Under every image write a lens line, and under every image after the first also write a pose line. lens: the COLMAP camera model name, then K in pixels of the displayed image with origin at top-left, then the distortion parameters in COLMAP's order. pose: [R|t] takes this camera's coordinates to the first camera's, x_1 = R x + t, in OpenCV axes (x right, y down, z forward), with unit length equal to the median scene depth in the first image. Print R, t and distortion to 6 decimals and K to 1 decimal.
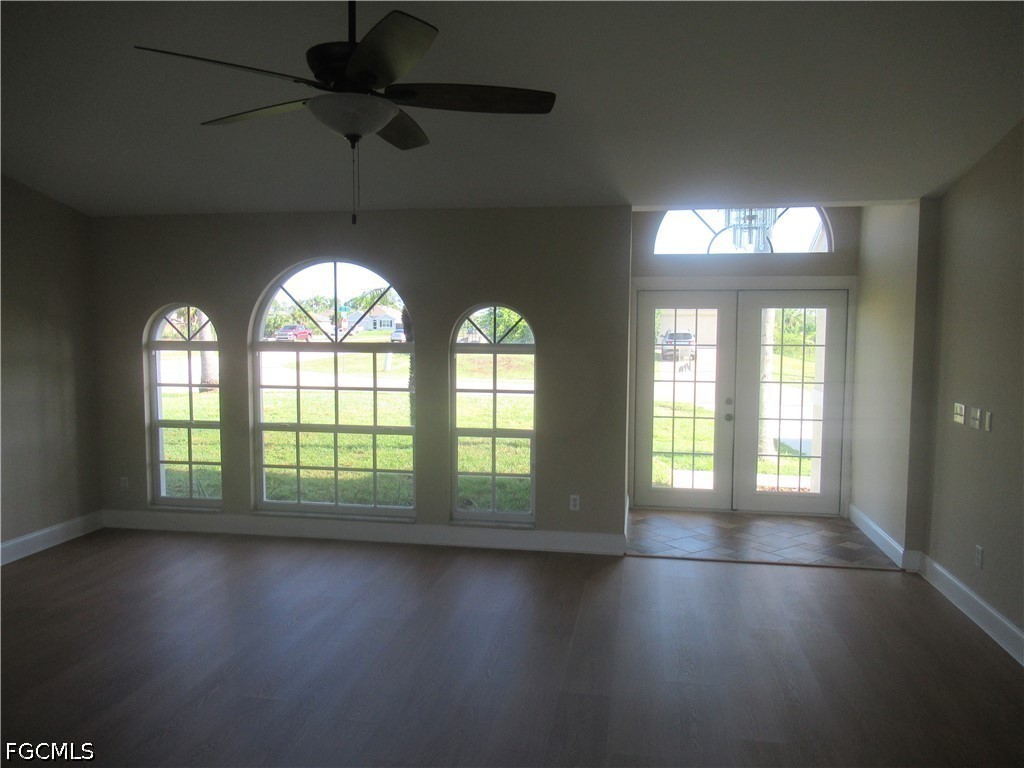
lens RADIAL K [[772.7, 0, 509.3], [0, 772.7, 382.5], [0, 0, 1]] dist [-0.016770, 0.029186]
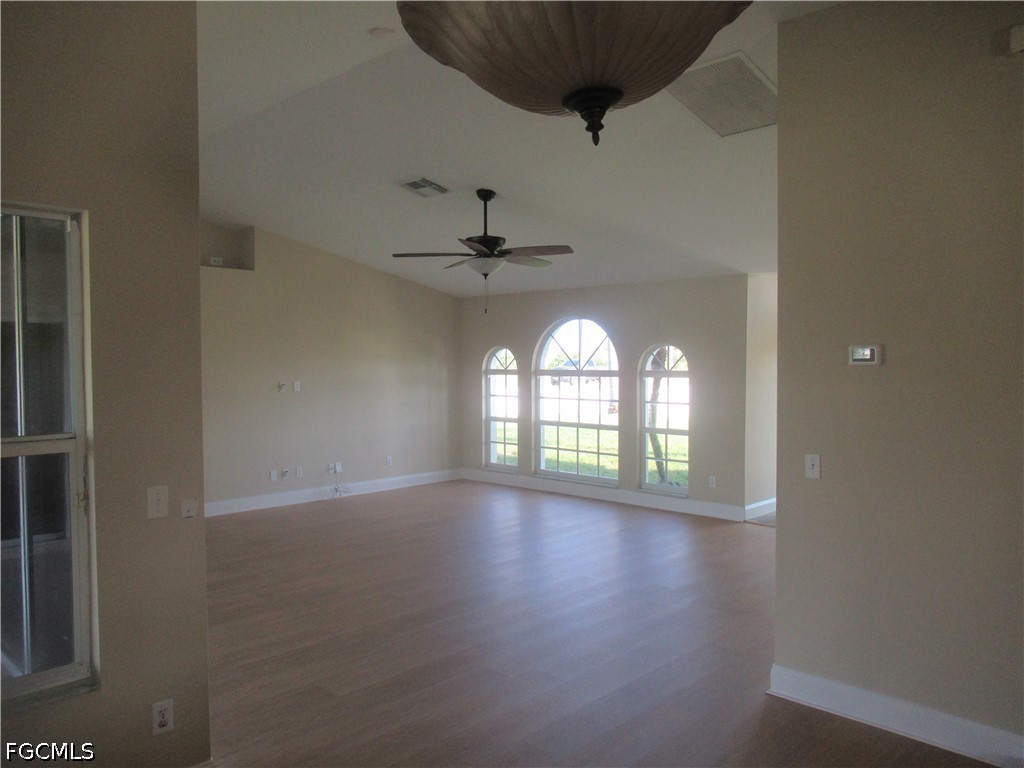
lens RADIAL K [[772.7, 0, 509.3], [0, 772.7, 382.5], [0, 0, 1]] dist [-0.016770, 0.029186]
pose [[0.823314, 0.007623, -0.567535, 0.544190], [-0.028722, 0.999188, -0.028246, 0.021672], [0.566859, 0.039556, 0.822864, -0.368244]]
